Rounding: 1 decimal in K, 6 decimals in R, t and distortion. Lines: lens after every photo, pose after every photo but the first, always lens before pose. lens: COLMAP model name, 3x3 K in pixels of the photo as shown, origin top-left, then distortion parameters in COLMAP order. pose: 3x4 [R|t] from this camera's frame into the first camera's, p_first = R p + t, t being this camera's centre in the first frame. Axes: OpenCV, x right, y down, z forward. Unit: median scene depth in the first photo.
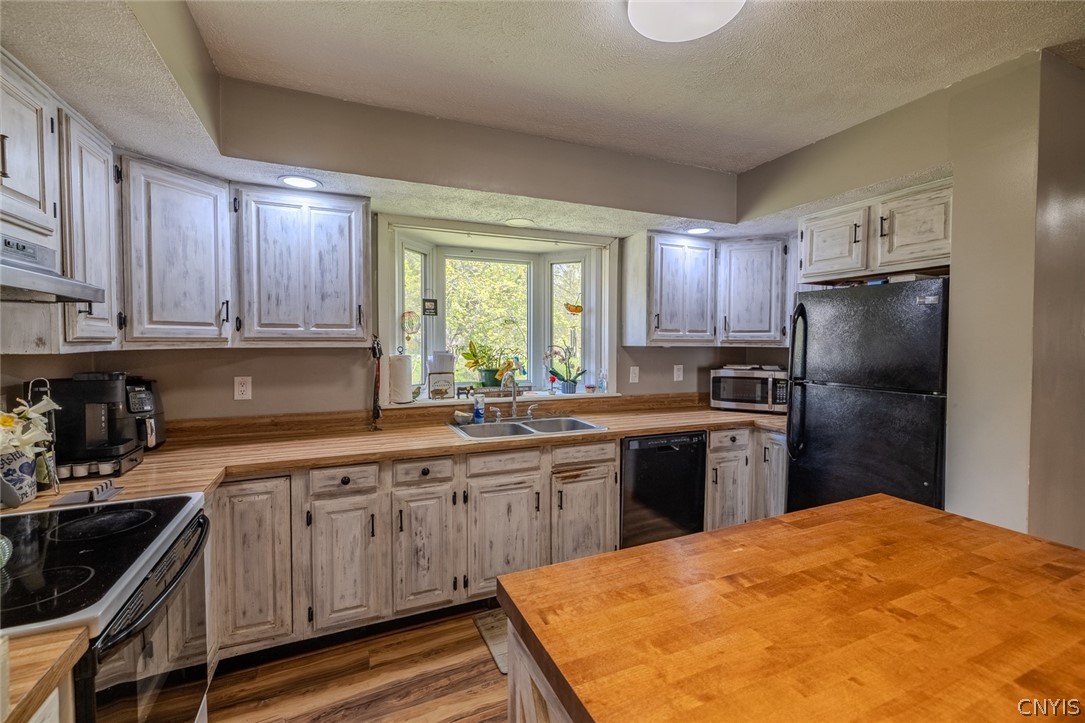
lens RADIAL K [[458.6, 0, 534.3], [0, 458.6, 354.3], [0, 0, 1]] dist [-0.000851, 0.000200]
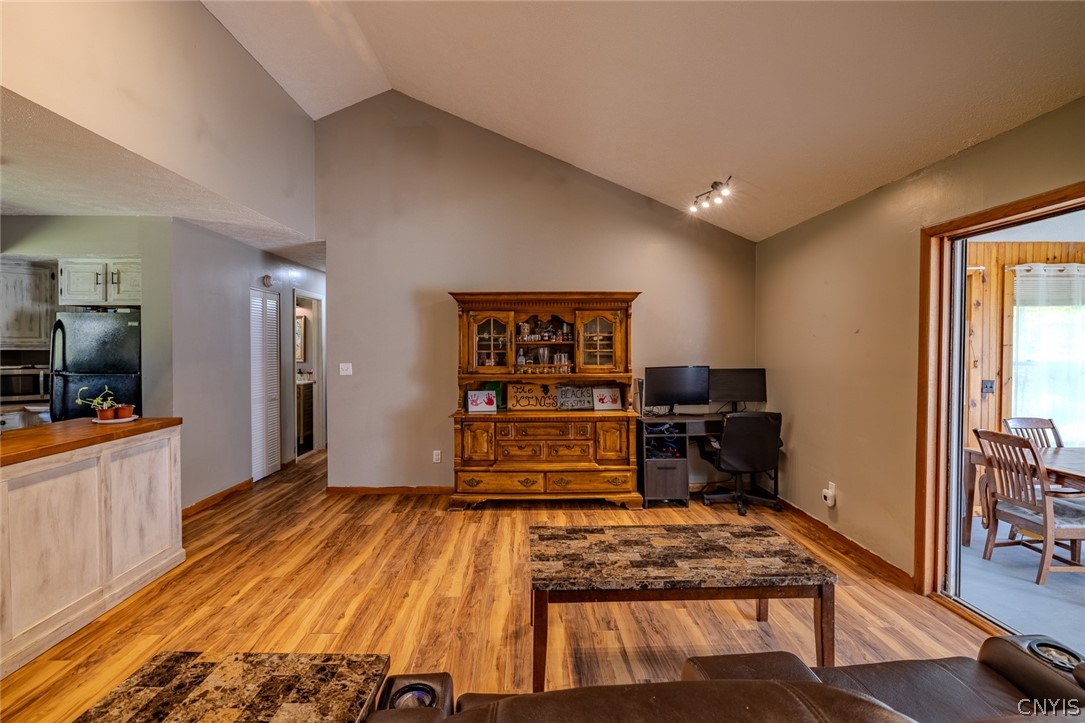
lens RADIAL K [[504.2, 0, 538.3], [0, 504.2, 357.2], [0, 0, 1]] dist [-0.000414, 0.000138]
pose [[0.367540, -0.021420, 0.929761, -0.389387], [0.023275, 0.999633, 0.013829, 0.024593], [-0.929717, 0.016558, 0.367904, -1.103798]]
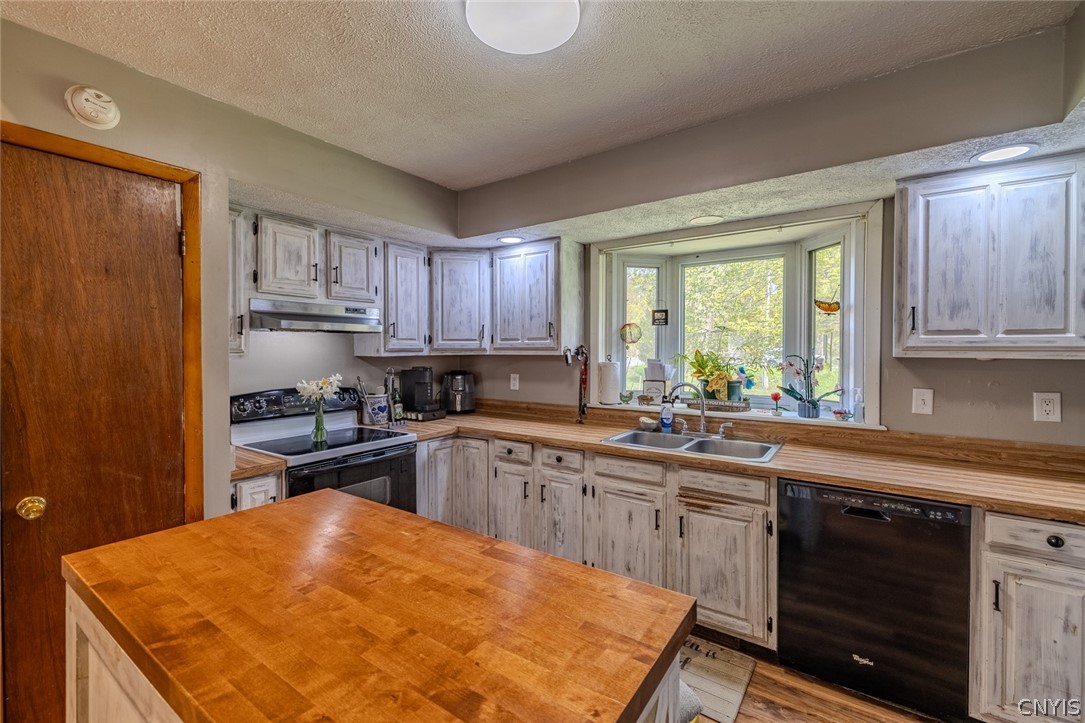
lens RADIAL K [[459.4, 0, 540.0], [0, 459.4, 354.4], [0, 0, 1]] dist [-0.001885, 0.000062]
pose [[0.528730, 0.007449, -0.848757, 0.694257], [-0.022472, 0.999734, -0.005225, -0.009231], [0.848492, 0.021836, 0.528757, 0.291307]]
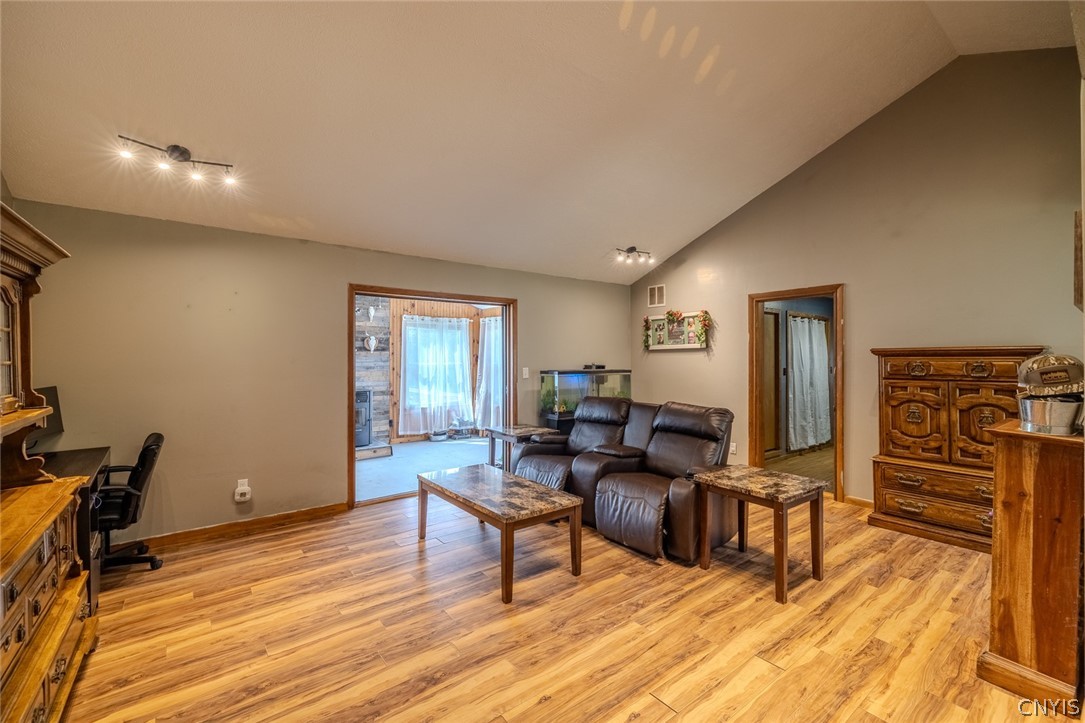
lens RADIAL K [[455.6, 0, 536.5], [0, 455.6, 354.6], [0, 0, 1]] dist [-0.001890, 0.000571]
pose [[-0.968792, -0.005465, -0.247817, 0.845109], [-0.009934, 0.999810, 0.016789, -0.006387], [0.247678, 0.018726, -0.968661, 0.429707]]
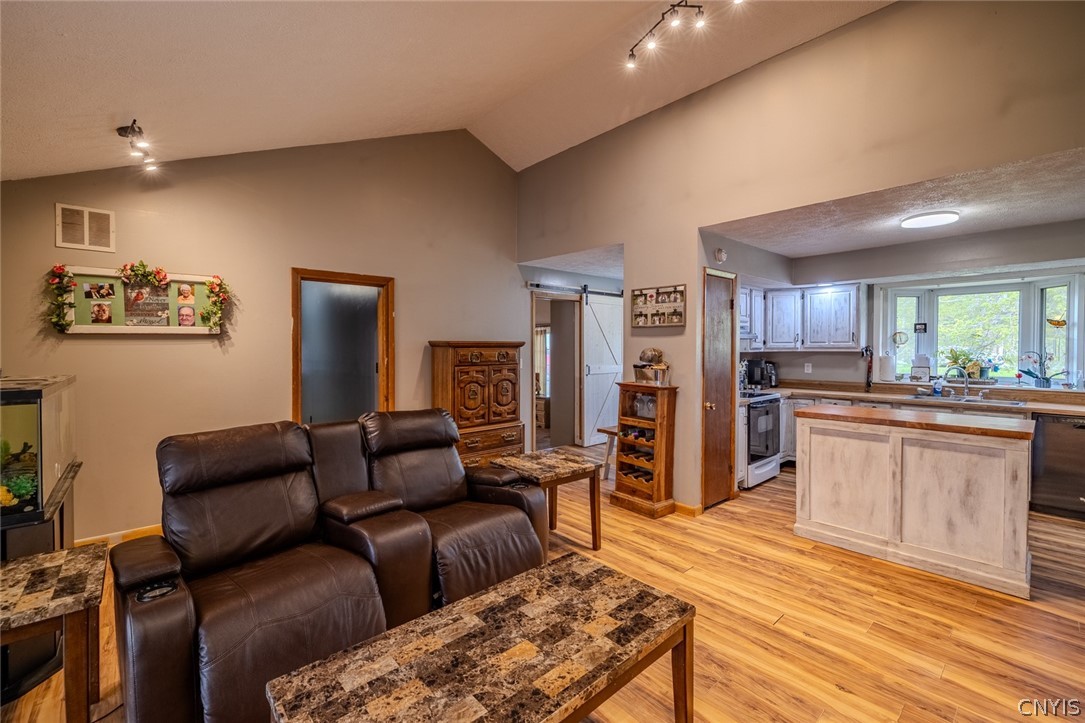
lens RADIAL K [[455.6, 0, 536.5], [0, 455.6, 354.6], [0, 0, 1]] dist [-0.001890, 0.000571]
pose [[0.311041, 0.012915, -0.950309, 1.227536], [-0.024549, 0.999683, 0.005551, 0.025276], [0.950079, 0.021602, 0.311259, -1.131183]]
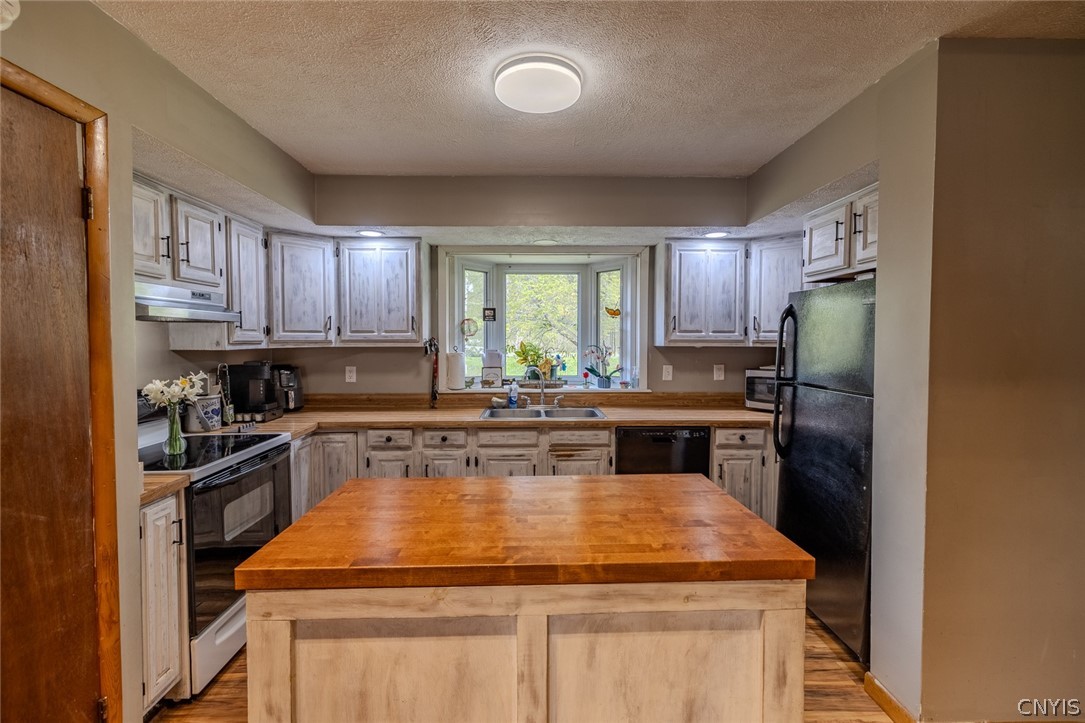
lens RADIAL K [[455.6, 0, 536.5], [0, 455.6, 354.6], [0, 0, 1]] dist [-0.001890, 0.000571]
pose [[0.928511, 0.009119, -0.371193, 0.473089], [-0.008027, 0.999958, 0.004486, -0.000593], [0.371218, -0.001186, 0.928545, -0.137123]]
